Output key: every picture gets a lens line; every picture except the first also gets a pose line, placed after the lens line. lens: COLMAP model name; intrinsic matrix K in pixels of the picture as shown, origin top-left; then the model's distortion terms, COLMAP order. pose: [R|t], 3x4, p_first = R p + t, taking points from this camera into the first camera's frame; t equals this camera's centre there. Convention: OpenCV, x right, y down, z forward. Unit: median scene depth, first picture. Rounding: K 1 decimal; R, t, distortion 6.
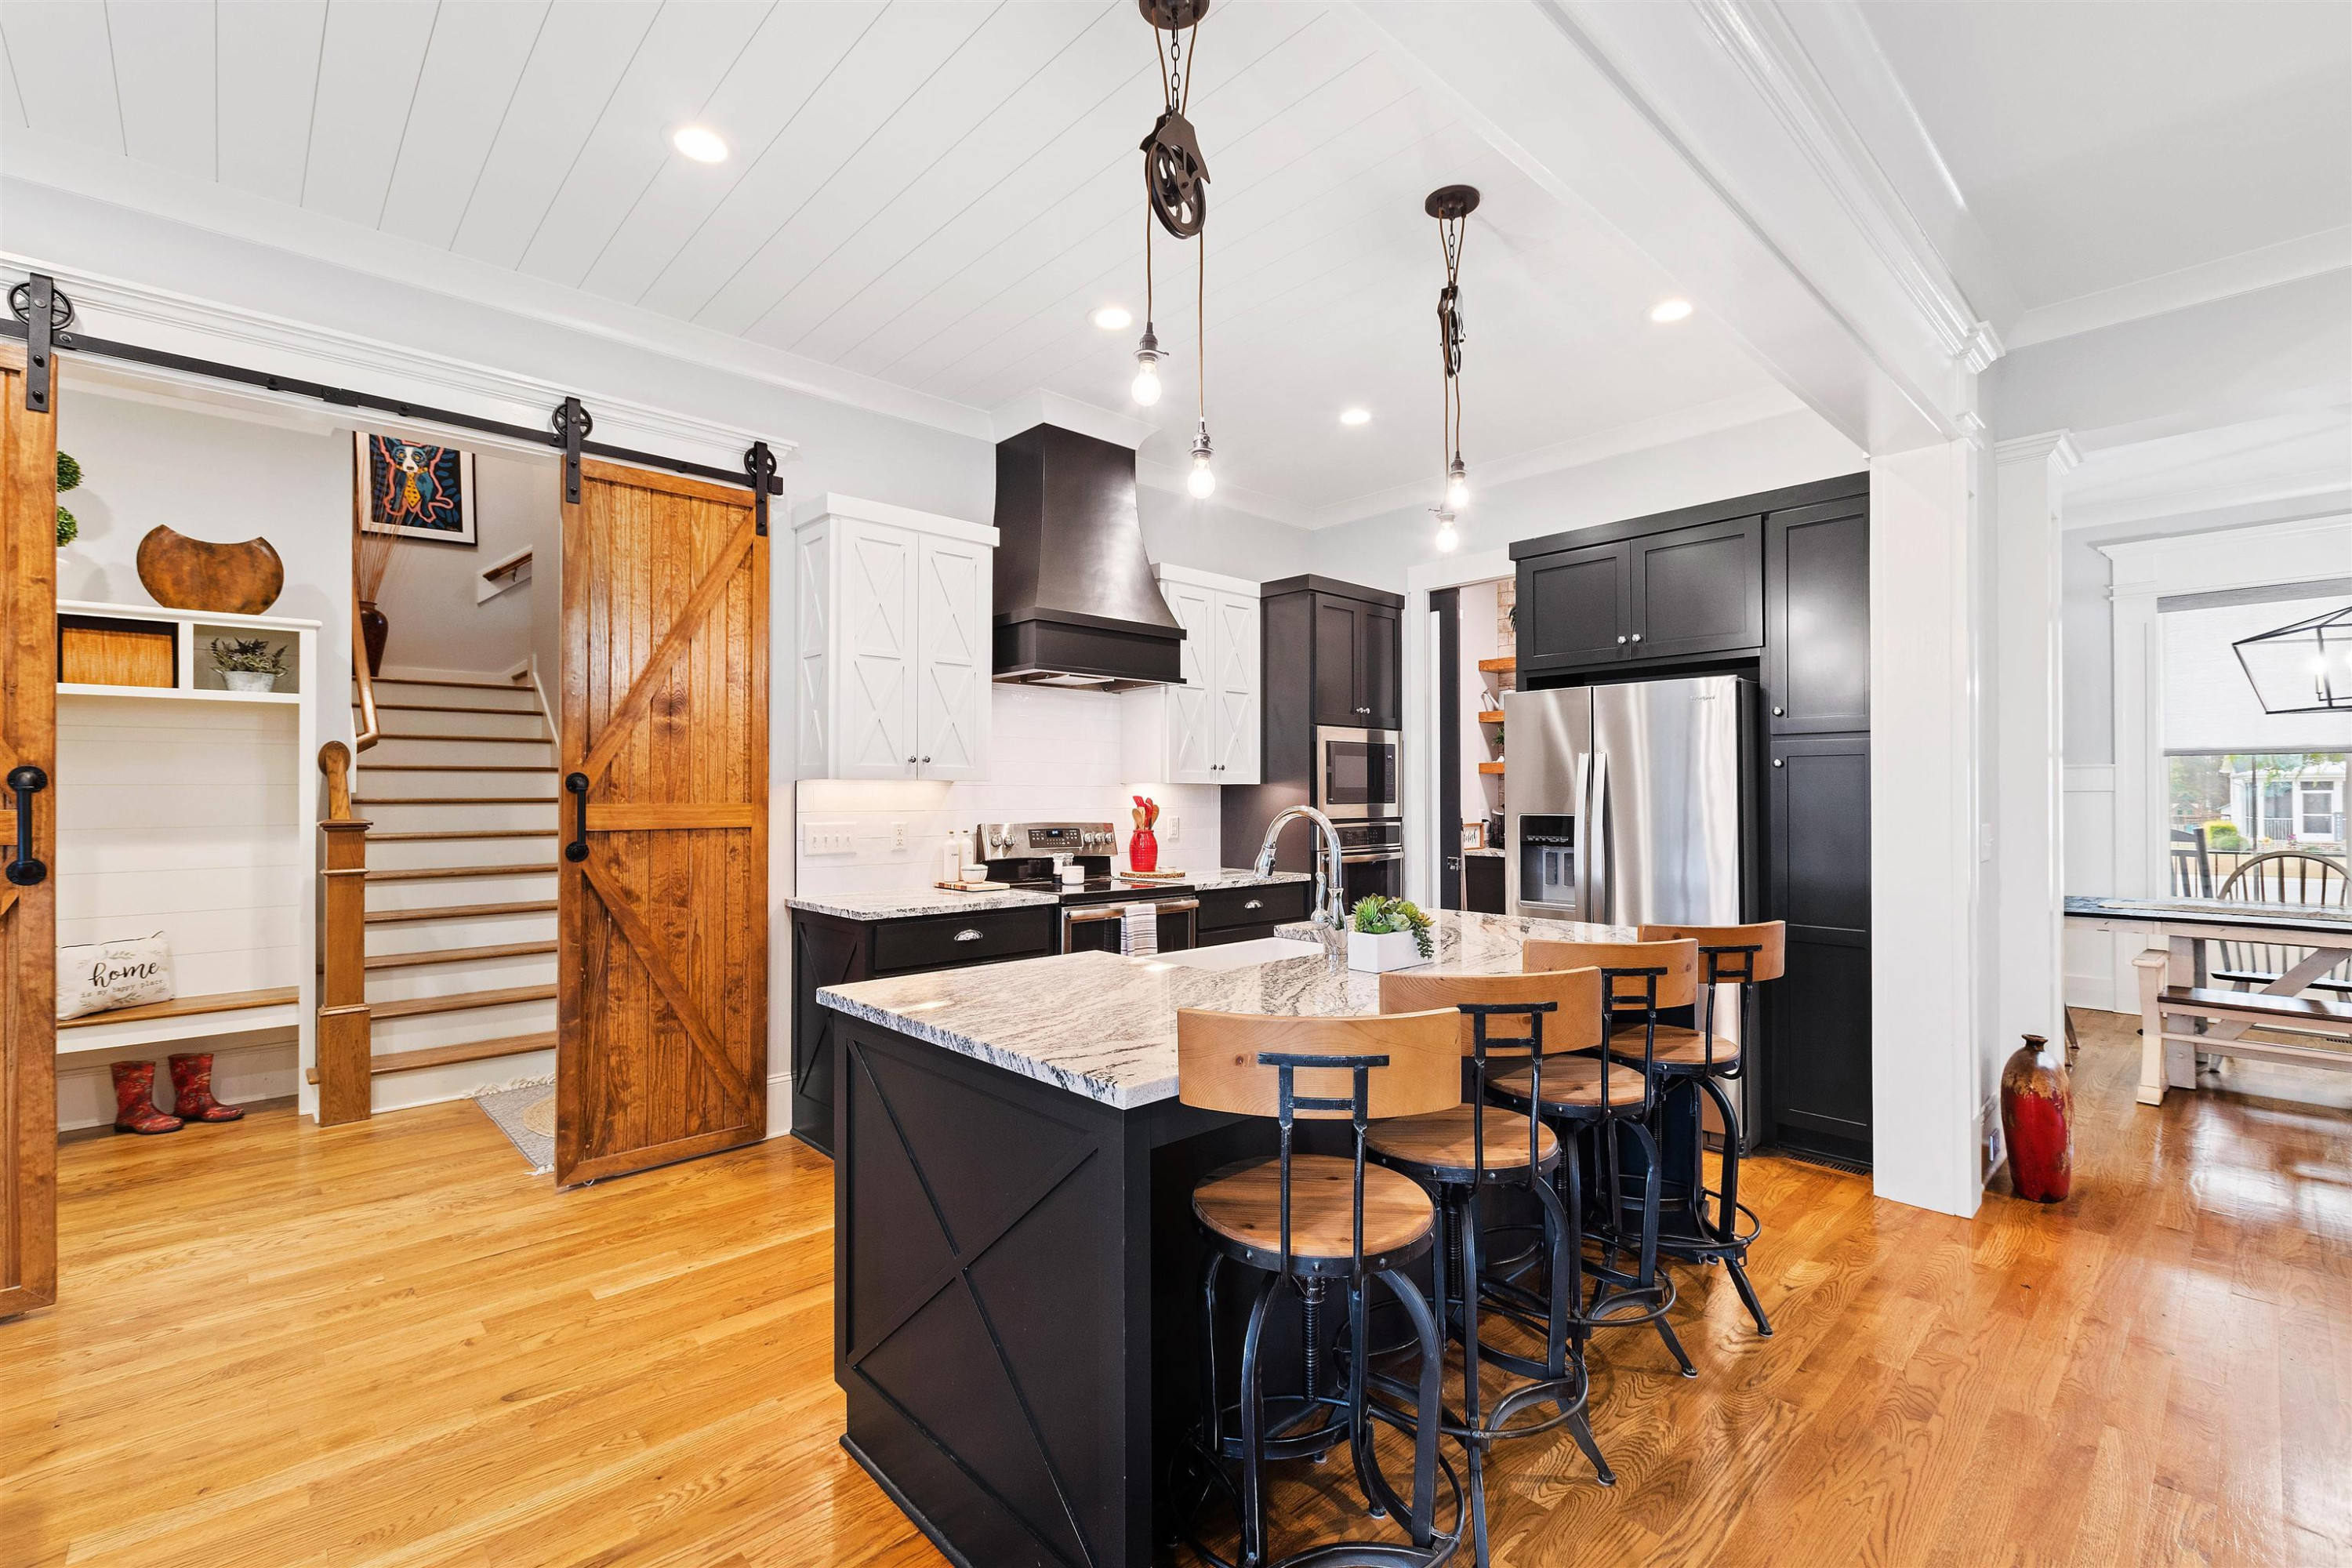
lens RADIAL K [[1028.8, 0, 1176.7], [0, 1028.8, 789.7], [0, 0, 1]] dist [0.012612, -0.002971]
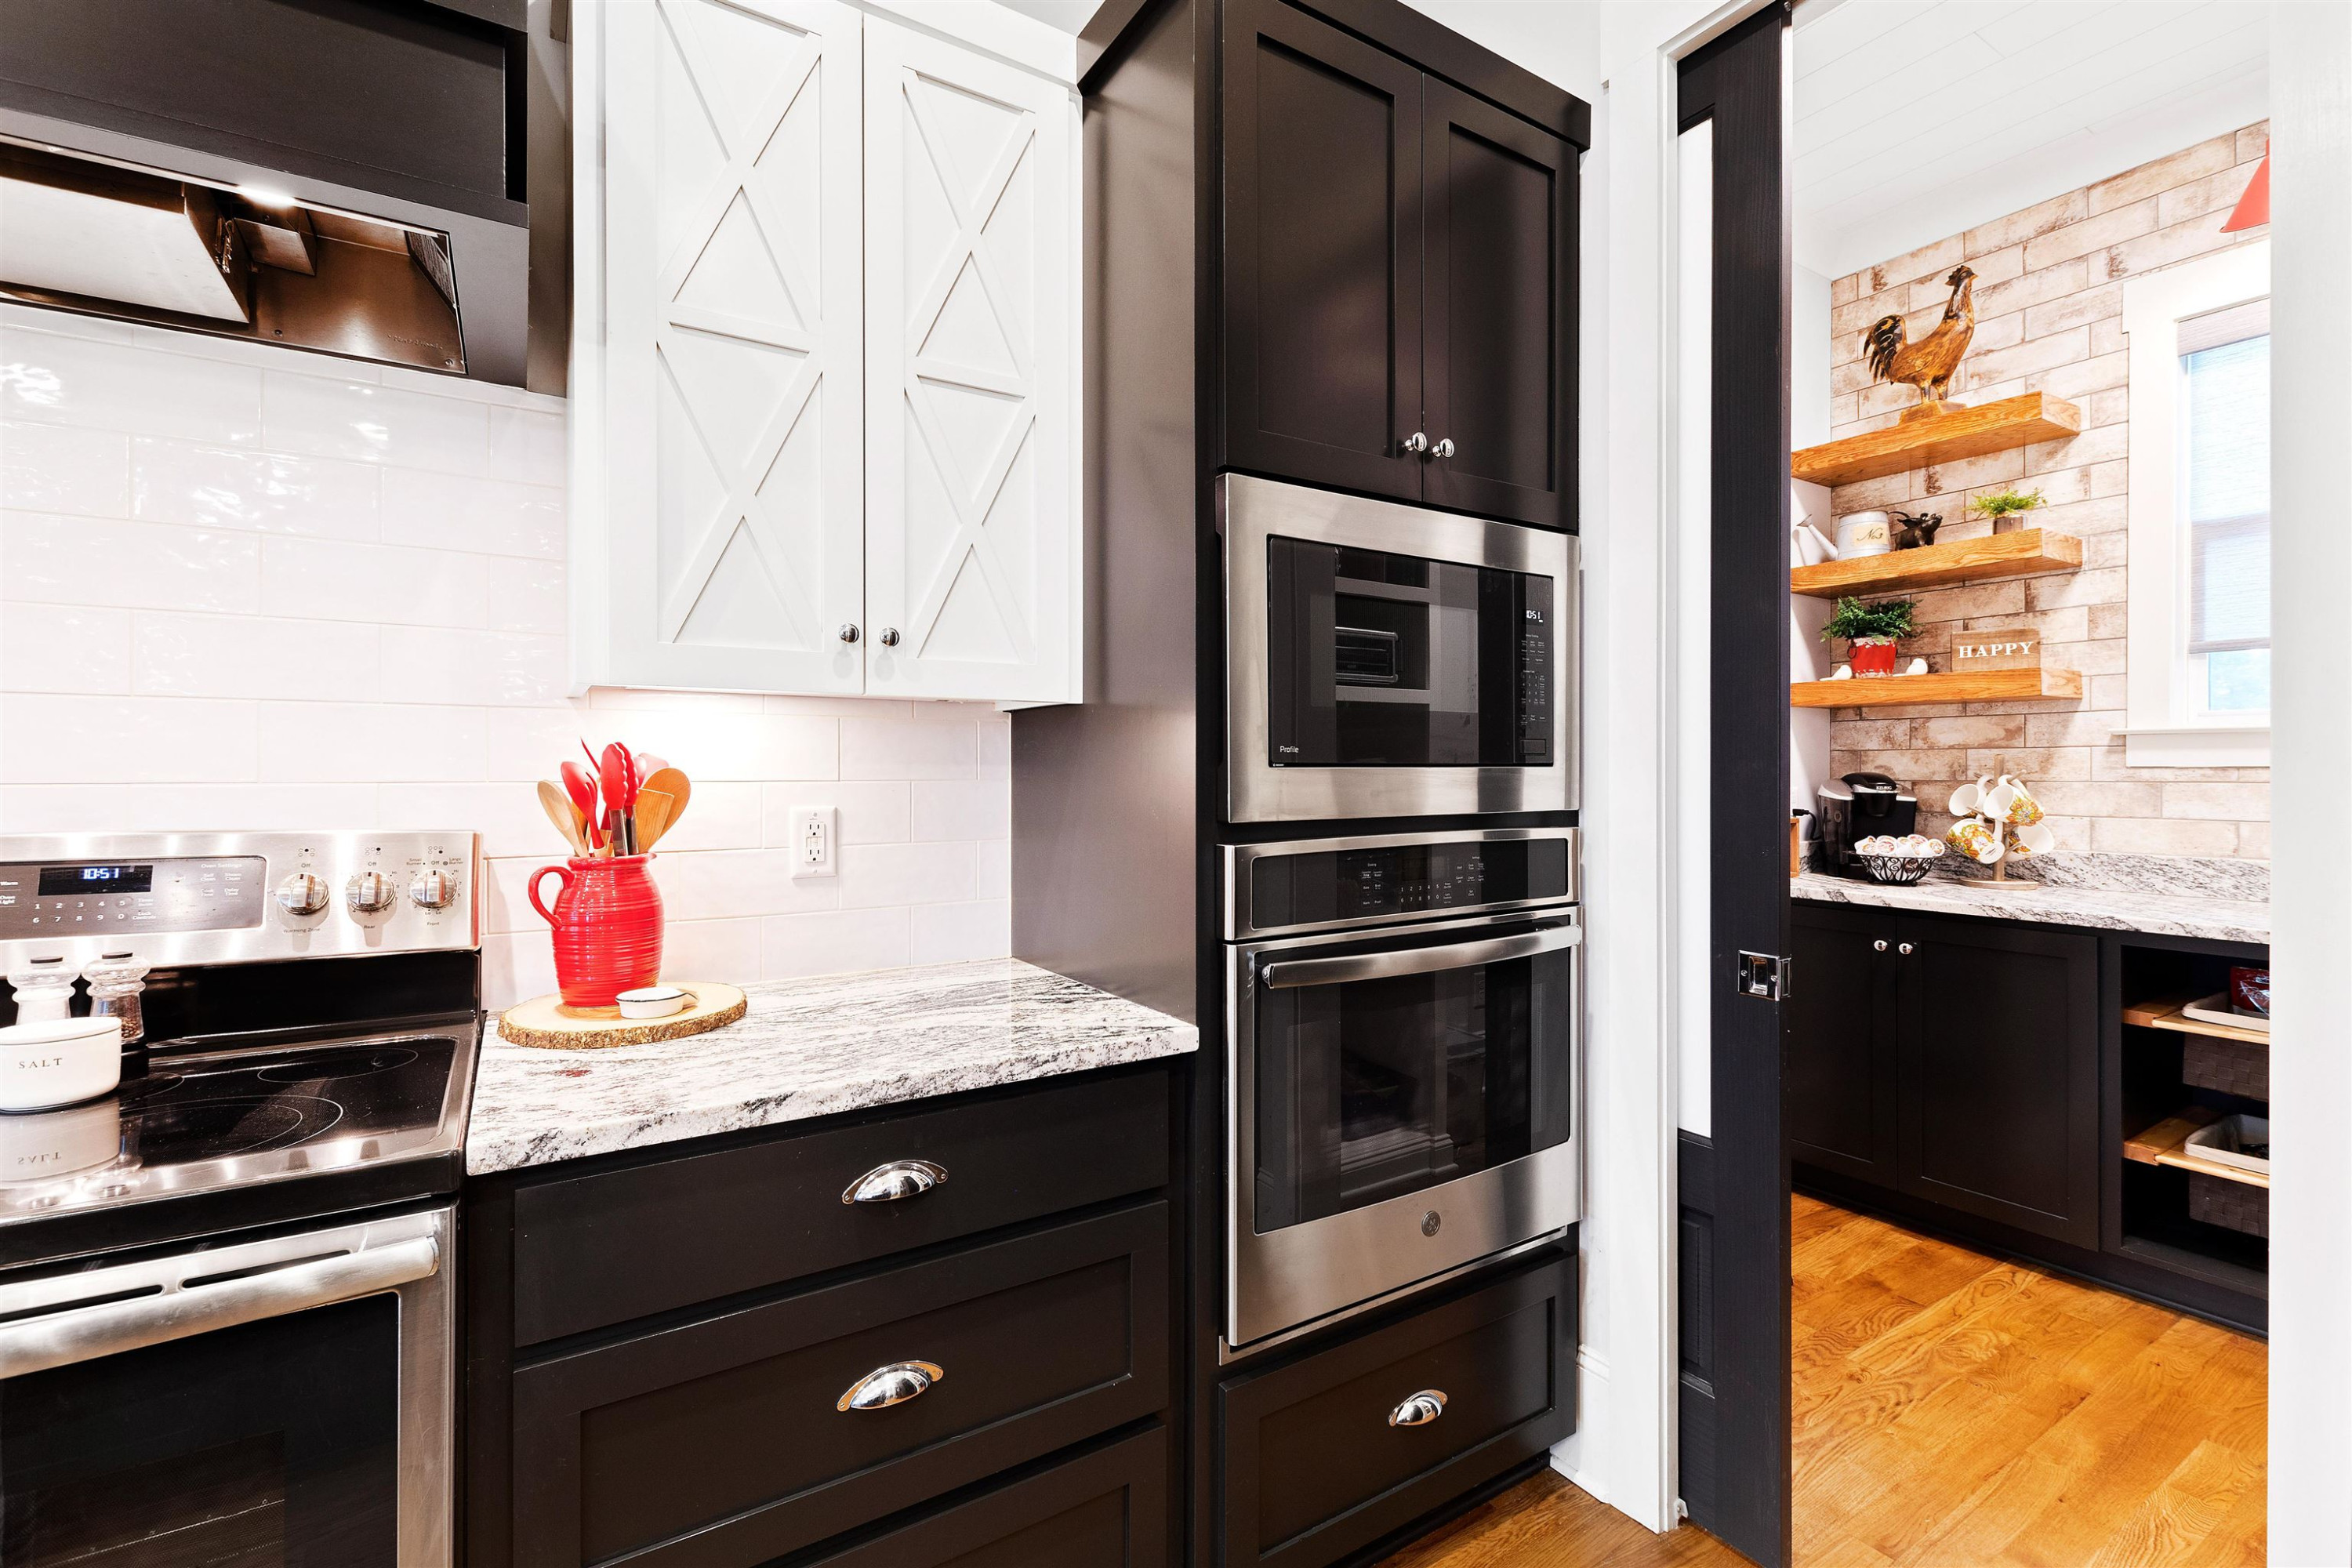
lens RADIAL K [[1028.8, 0, 1181.2], [0, 1028.8, 774.3], [0, 0, 1]] dist [0.012612, -0.002971]
pose [[0.981159, -0.001968, -0.193194, 0.223416], [0.002873, 0.999986, 0.004407, 0.019060], [0.193182, -0.004879, 0.981151, 0.932505]]
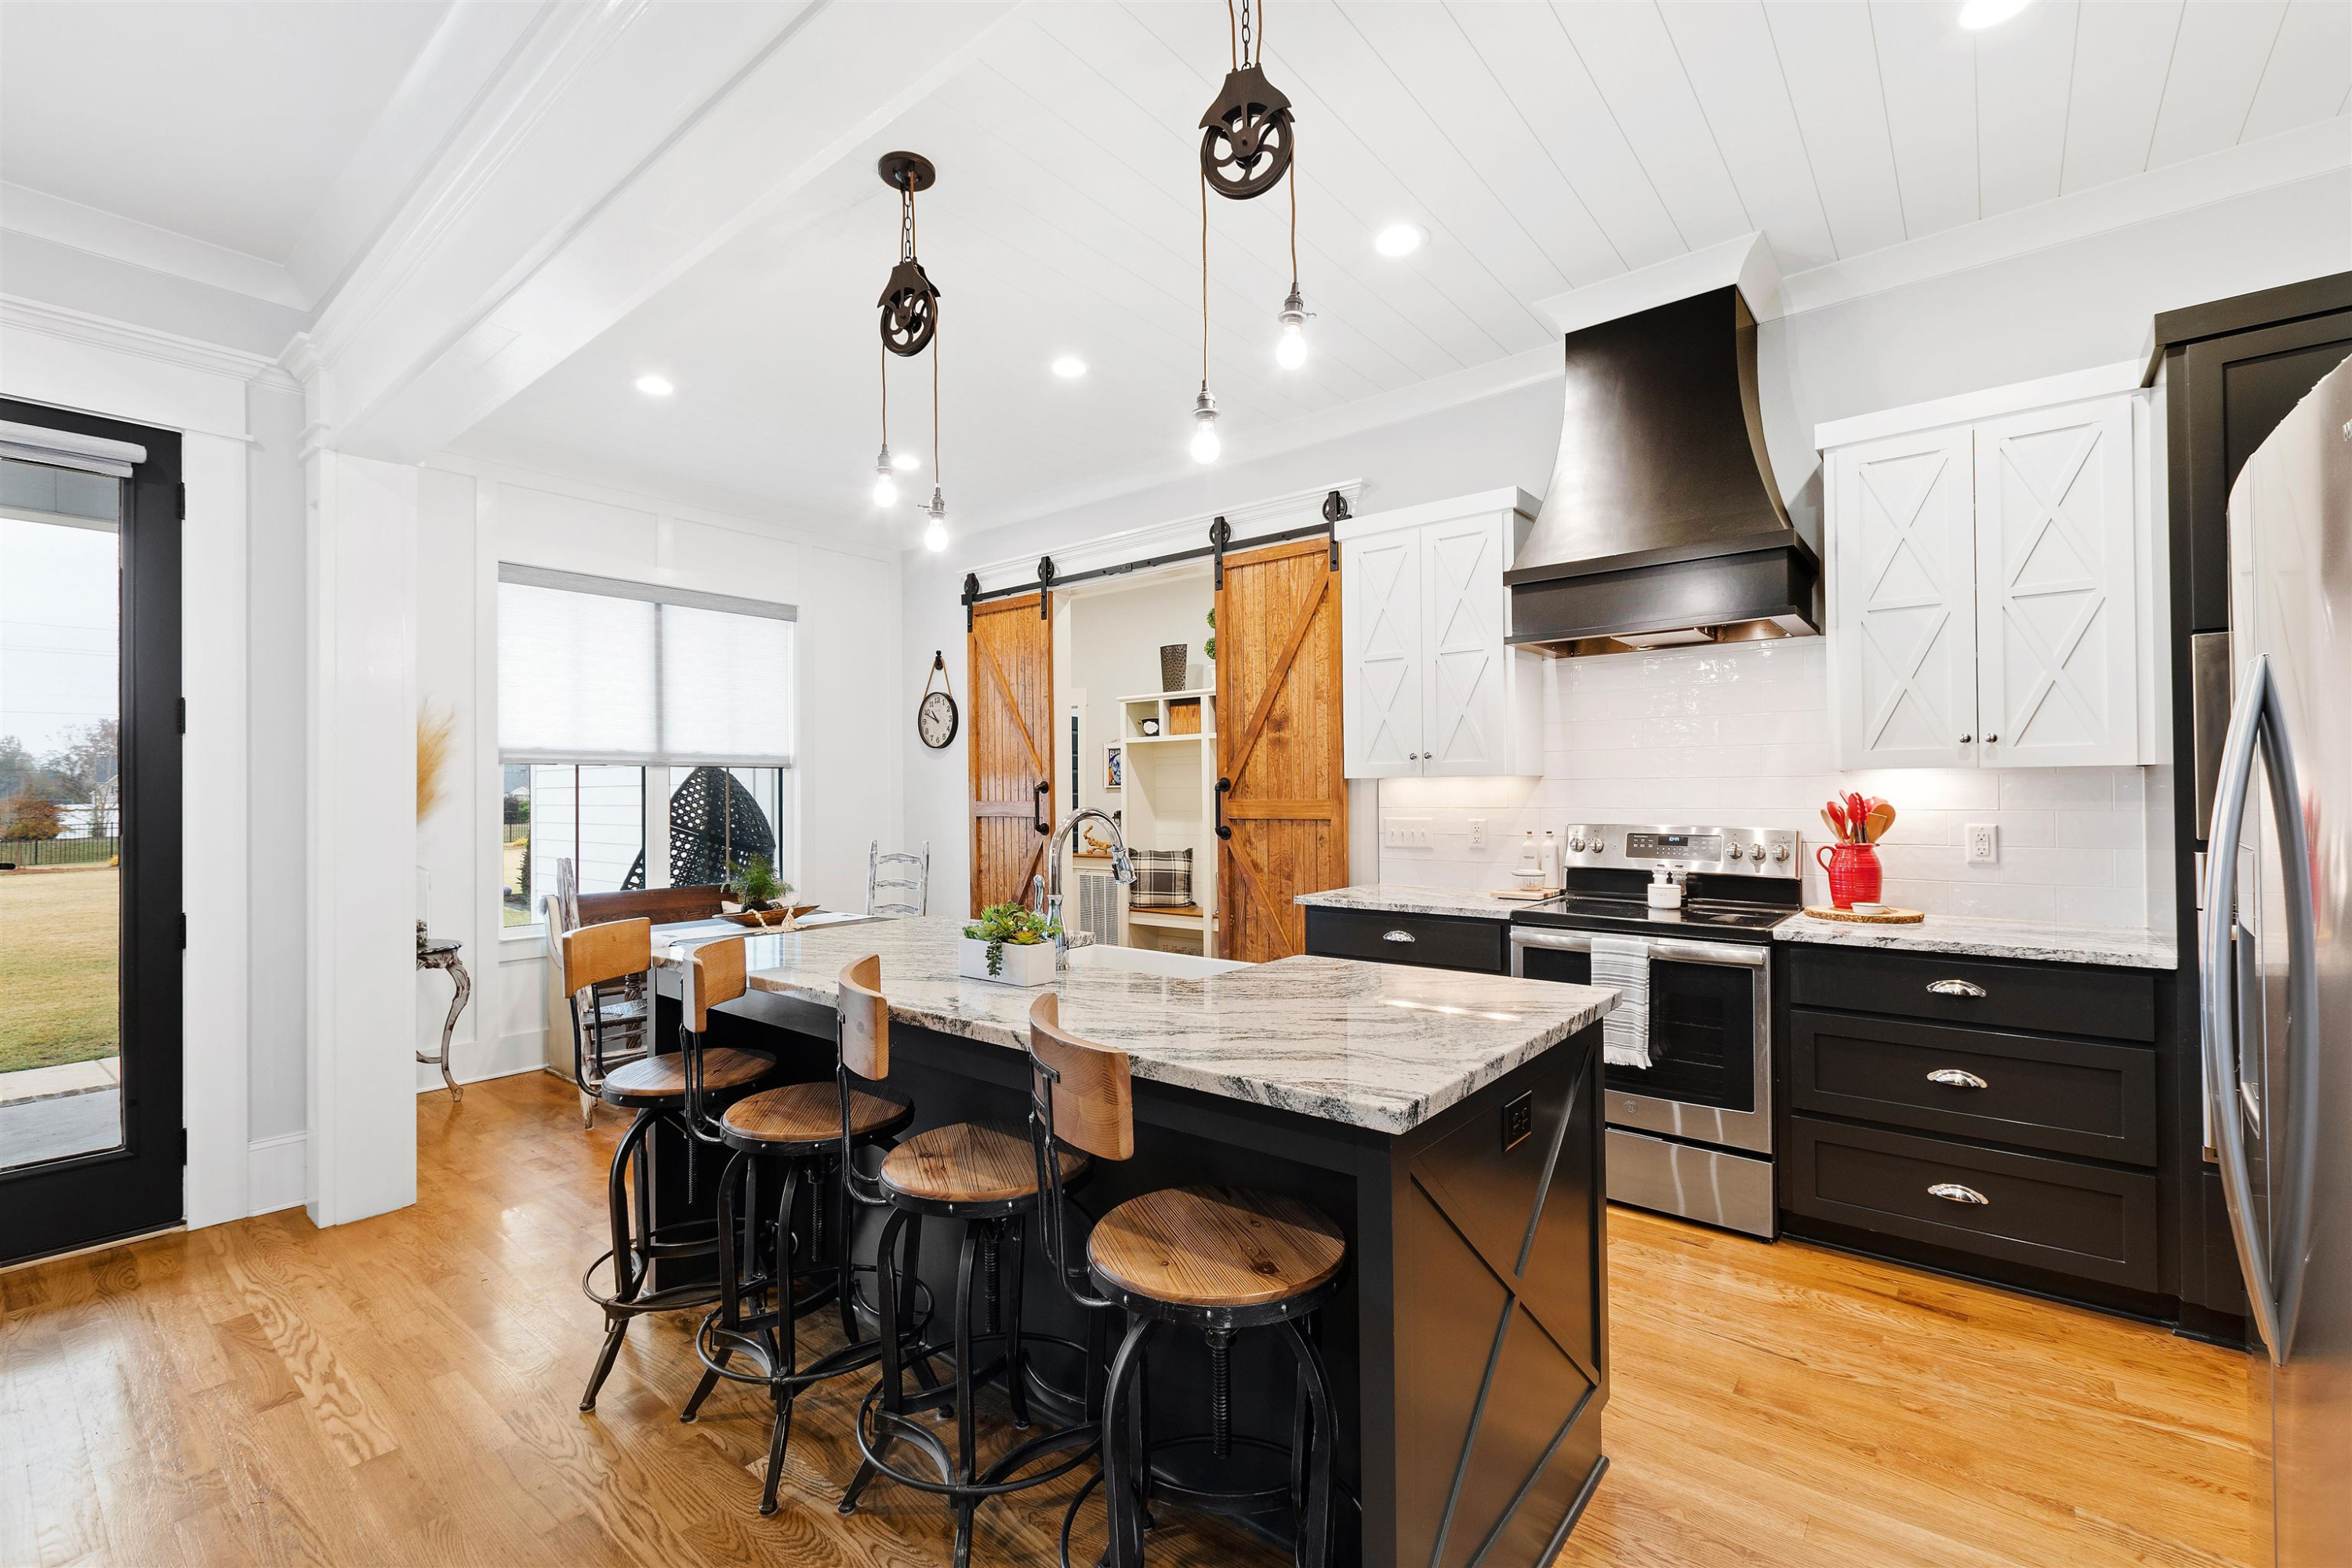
lens RADIAL K [[1028.8, 0, 1128.9], [0, 1028.8, 780.8], [0, 0, 1]] dist [0.012612, -0.002971]
pose [[0.105619, -0.013559, -0.994314, 0.693120], [0.011196, 0.999860, -0.012445, 0.003855], [0.994344, -0.009817, 0.105756, 0.607040]]
